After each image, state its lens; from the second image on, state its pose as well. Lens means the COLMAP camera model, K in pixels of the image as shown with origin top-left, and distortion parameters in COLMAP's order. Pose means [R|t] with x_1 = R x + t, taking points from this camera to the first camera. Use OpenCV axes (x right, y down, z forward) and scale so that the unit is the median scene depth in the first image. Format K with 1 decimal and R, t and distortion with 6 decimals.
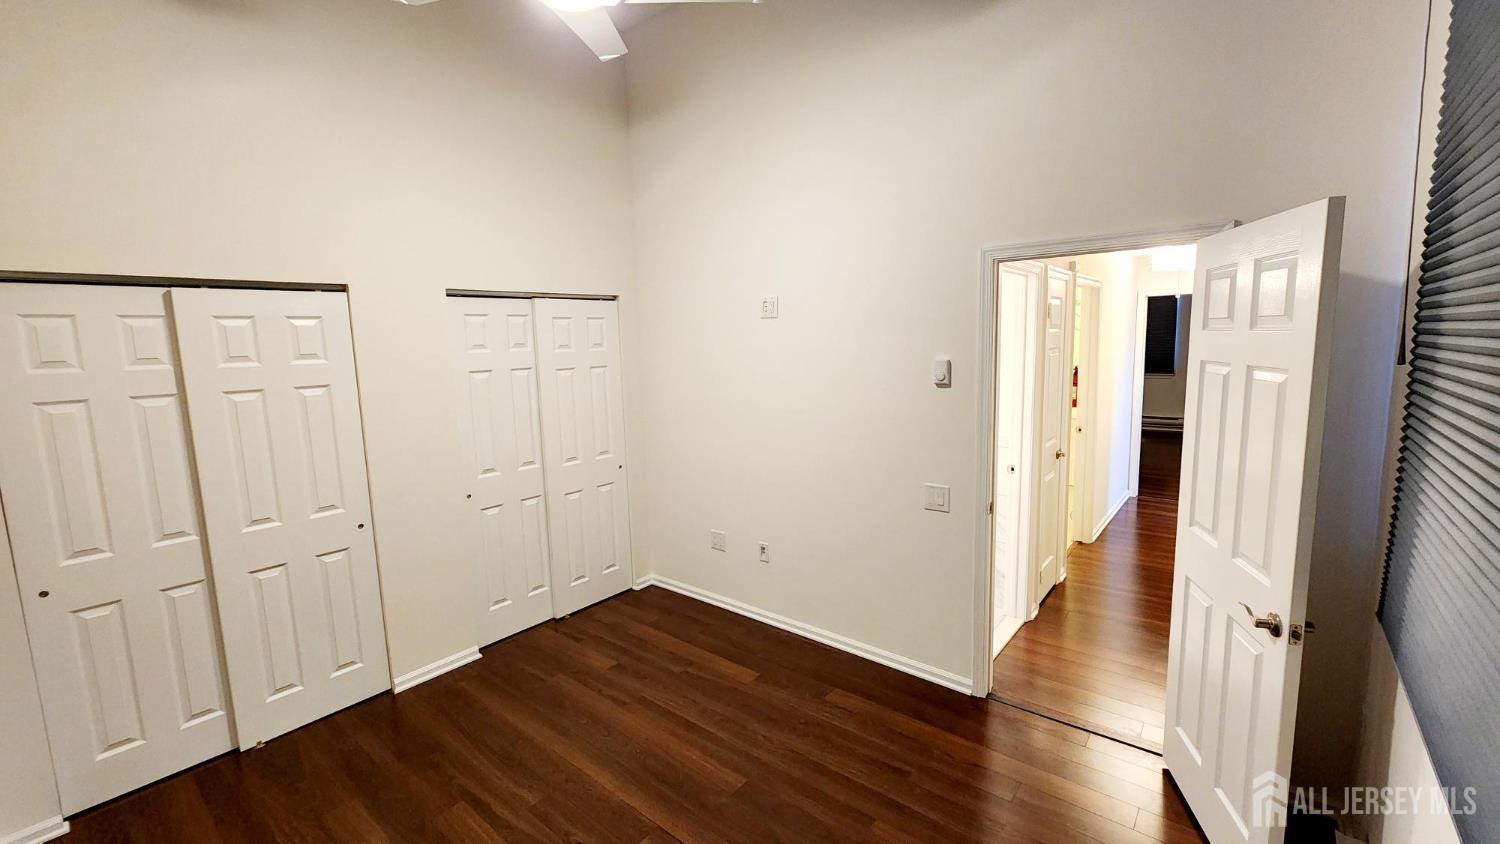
lens RADIAL K [[616.8, 0, 751.8], [0, 616.8, 415.8], [0, 0, 1]] dist [0.000690, -0.000180]
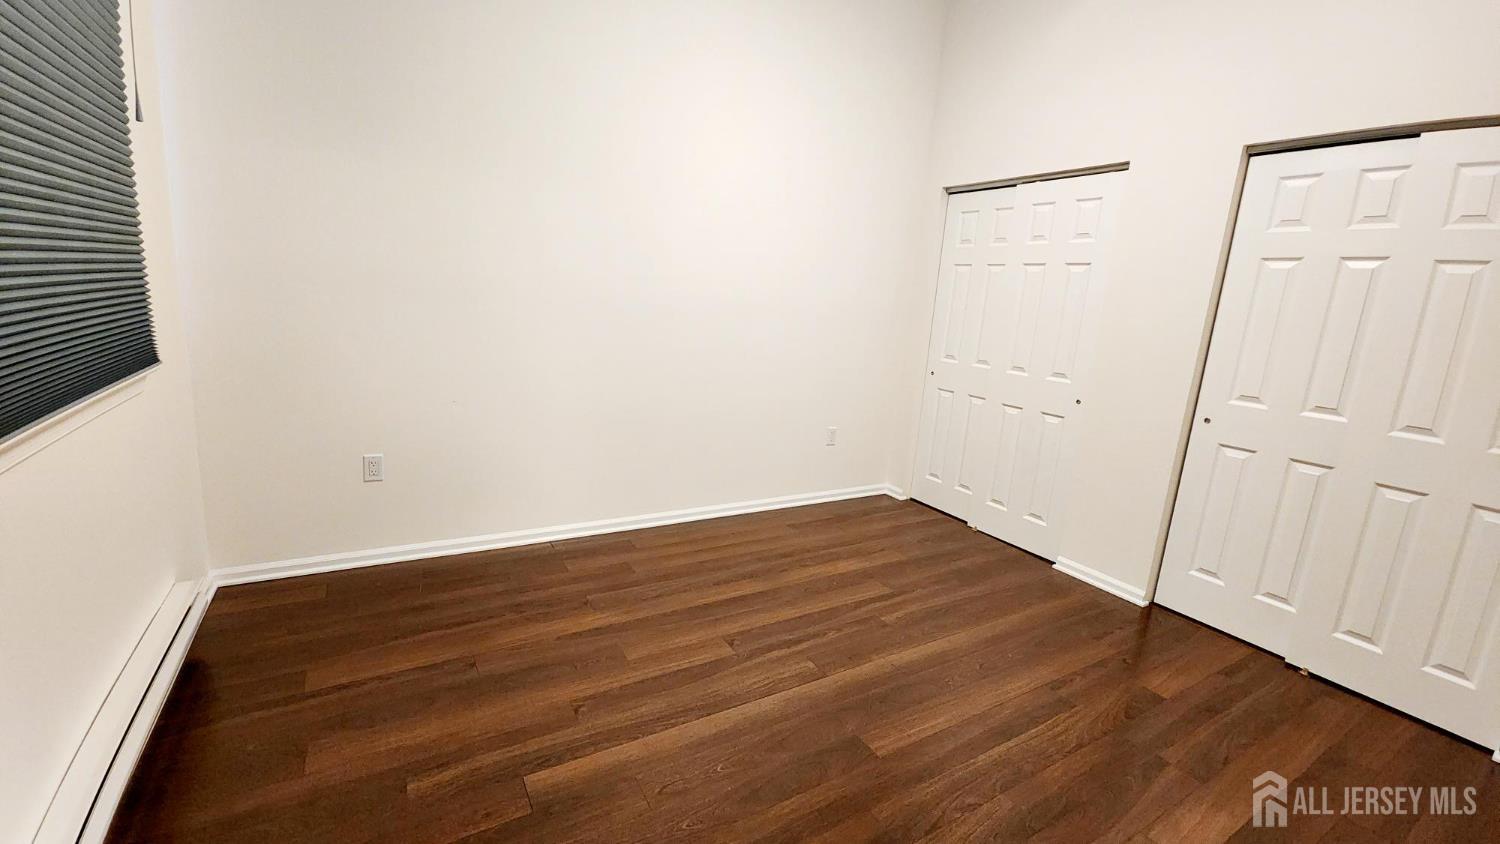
lens RADIAL K [[610.3, 0, 750.3], [0, 610.3, 414.2], [0, 0, 1]] dist [0.000634, -0.000007]
pose [[-0.328097, 0.181878, -0.926970, 0.528354], [-0.185849, 0.949683, 0.252115, 0.040973], [0.926181, 0.254995, -0.277787, 0.788334]]
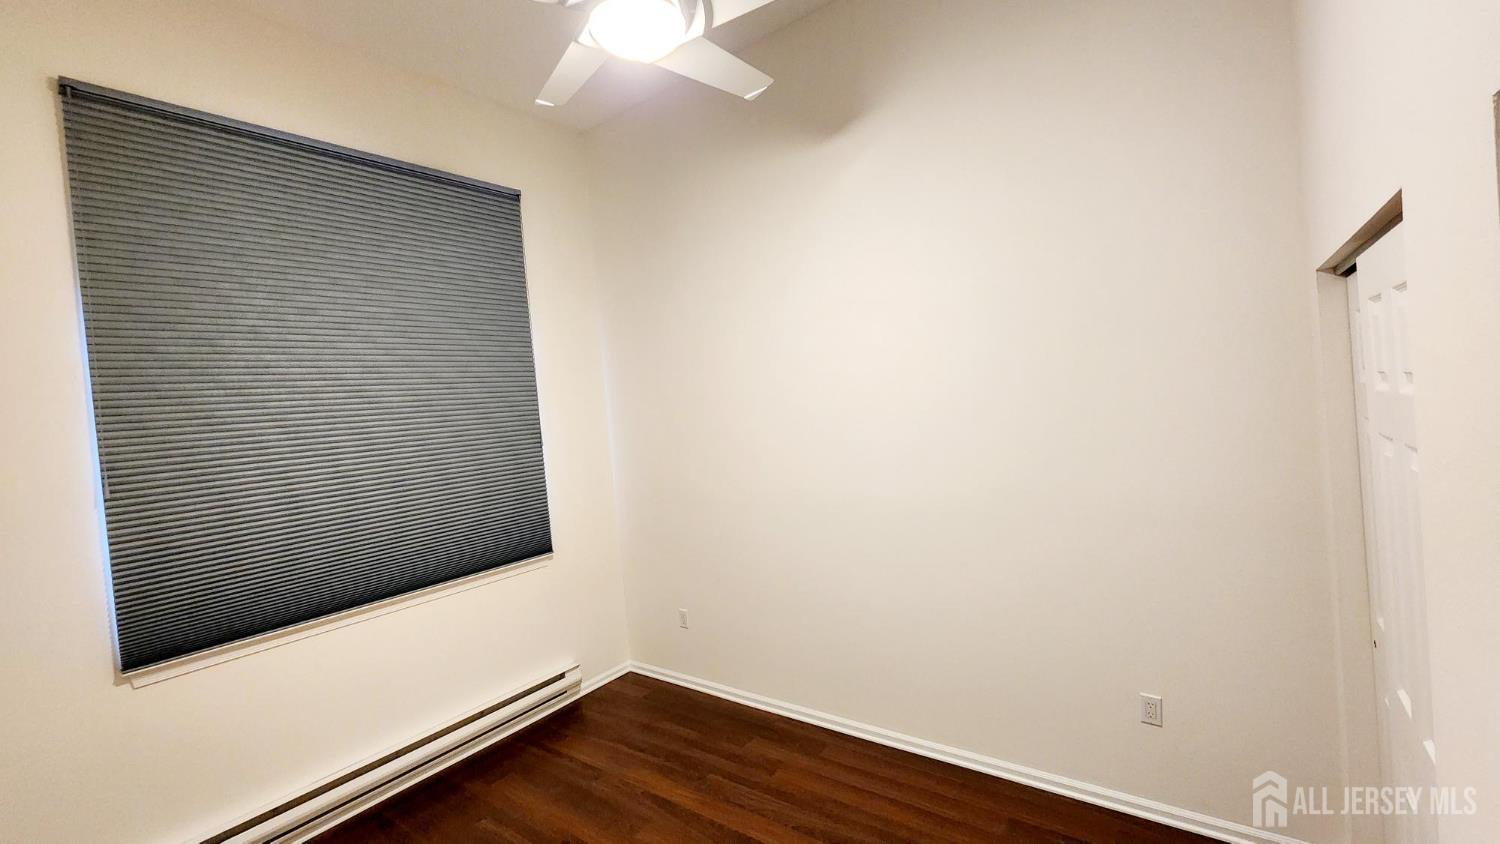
lens RADIAL K [[616.8, 0, 751.8], [0, 616.8, 415.8], [0, 0, 1]] dist [0.000690, -0.000180]
pose [[-0.992590, 0.111883, -0.047409, -0.239867], [0.103865, 0.983687, 0.146871, -0.167108], [0.063068, 0.140859, -0.988019, 1.316316]]
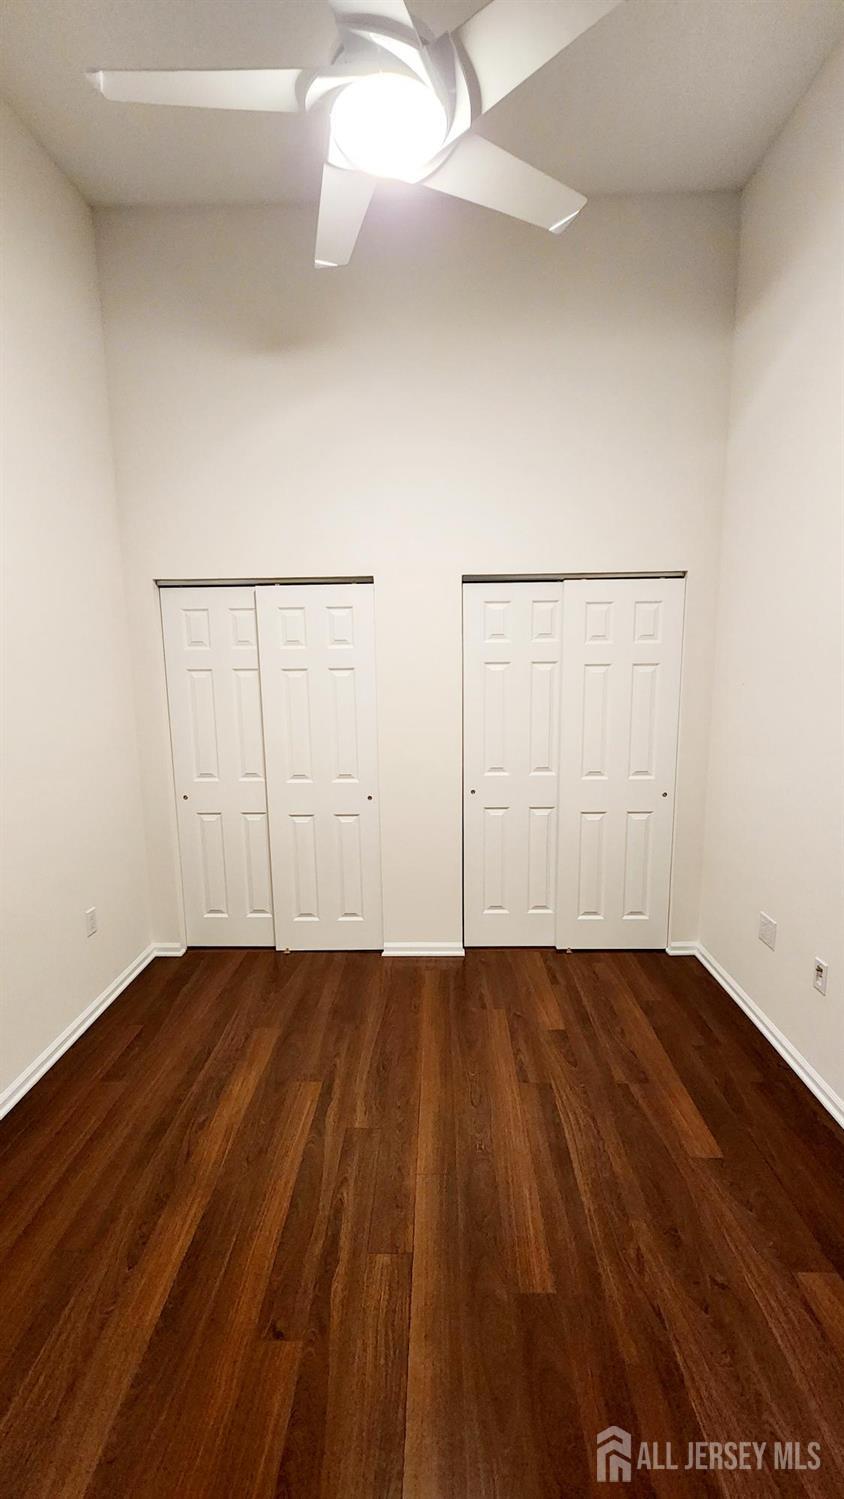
lens RADIAL K [[616.4, 0, 426.7], [0, 616.4, 747.5], [0, 0, 1]] dist [0.000690, -0.000180]
pose [[0.620526, 0.135372, -0.772413, 0.275262], [-0.103032, 0.990523, 0.090826, -0.021648], [0.777388, 0.023224, 0.628593, 0.389373]]
